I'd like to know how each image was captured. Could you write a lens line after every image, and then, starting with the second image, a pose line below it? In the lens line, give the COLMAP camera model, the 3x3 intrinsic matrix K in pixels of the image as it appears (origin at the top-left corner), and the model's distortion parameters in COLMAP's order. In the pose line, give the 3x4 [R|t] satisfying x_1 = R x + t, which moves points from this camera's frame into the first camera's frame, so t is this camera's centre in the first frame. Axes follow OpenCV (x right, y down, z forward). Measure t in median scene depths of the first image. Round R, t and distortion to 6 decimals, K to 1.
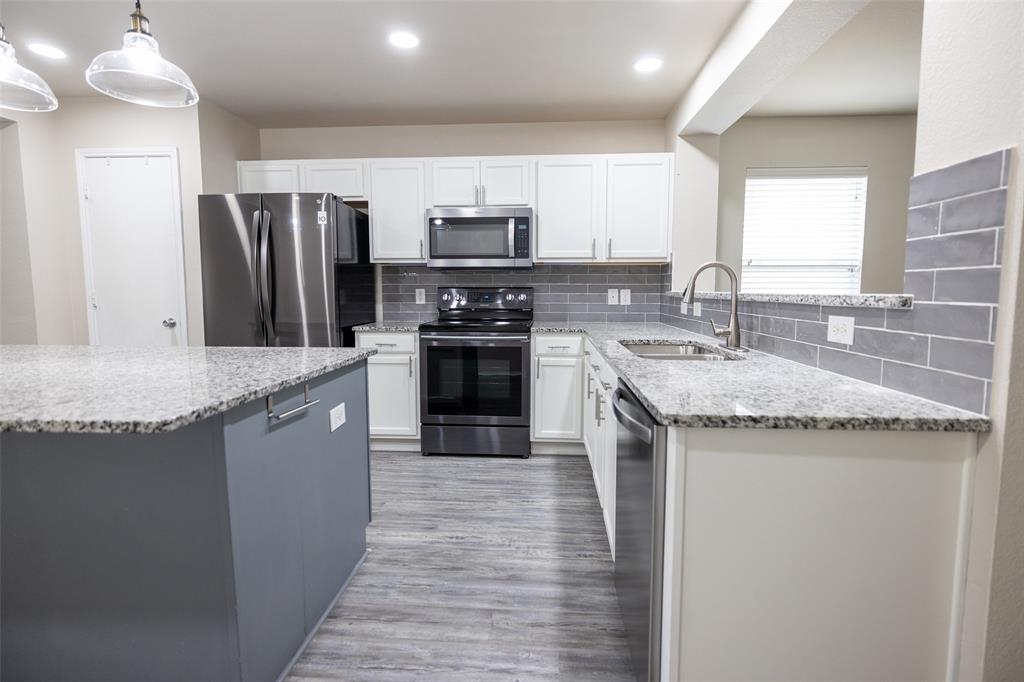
lens RADIAL K [[504.6, 0, 509.8], [0, 504.6, 336.3], [0, 0, 1]] dist [0.002727, 0.000548]
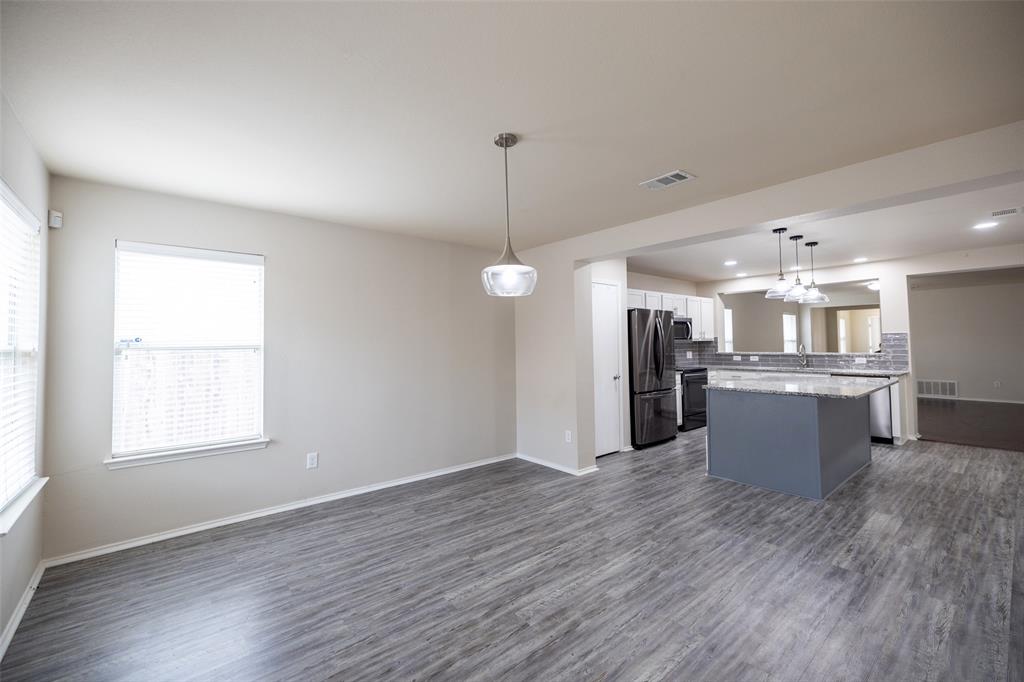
lens RADIAL K [[428.2, 0, 509.6], [0, 428.2, 332.6], [0, 0, 1]] dist [0.002279, 0.000387]
pose [[0.722097, 0.007923, 0.691746, -1.900048], [0.077465, 0.992720, -0.092234, -0.067910], [-0.687441, 0.120188, 0.716226, 0.165592]]
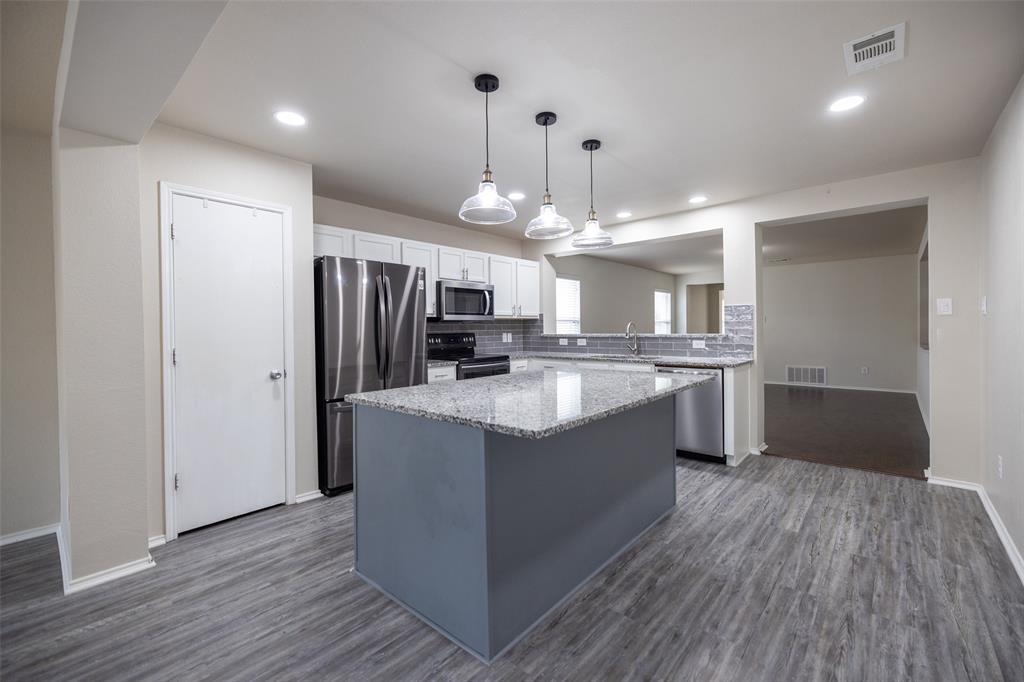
lens RADIAL K [[428.2, 0, 509.6], [0, 428.2, 332.6], [0, 0, 1]] dist [0.002279, 0.000387]
pose [[0.612636, -0.016546, 0.790192, -1.019883], [0.085189, 0.995339, -0.045205, -0.031069], [-0.785760, 0.095010, 0.611190, 0.111597]]
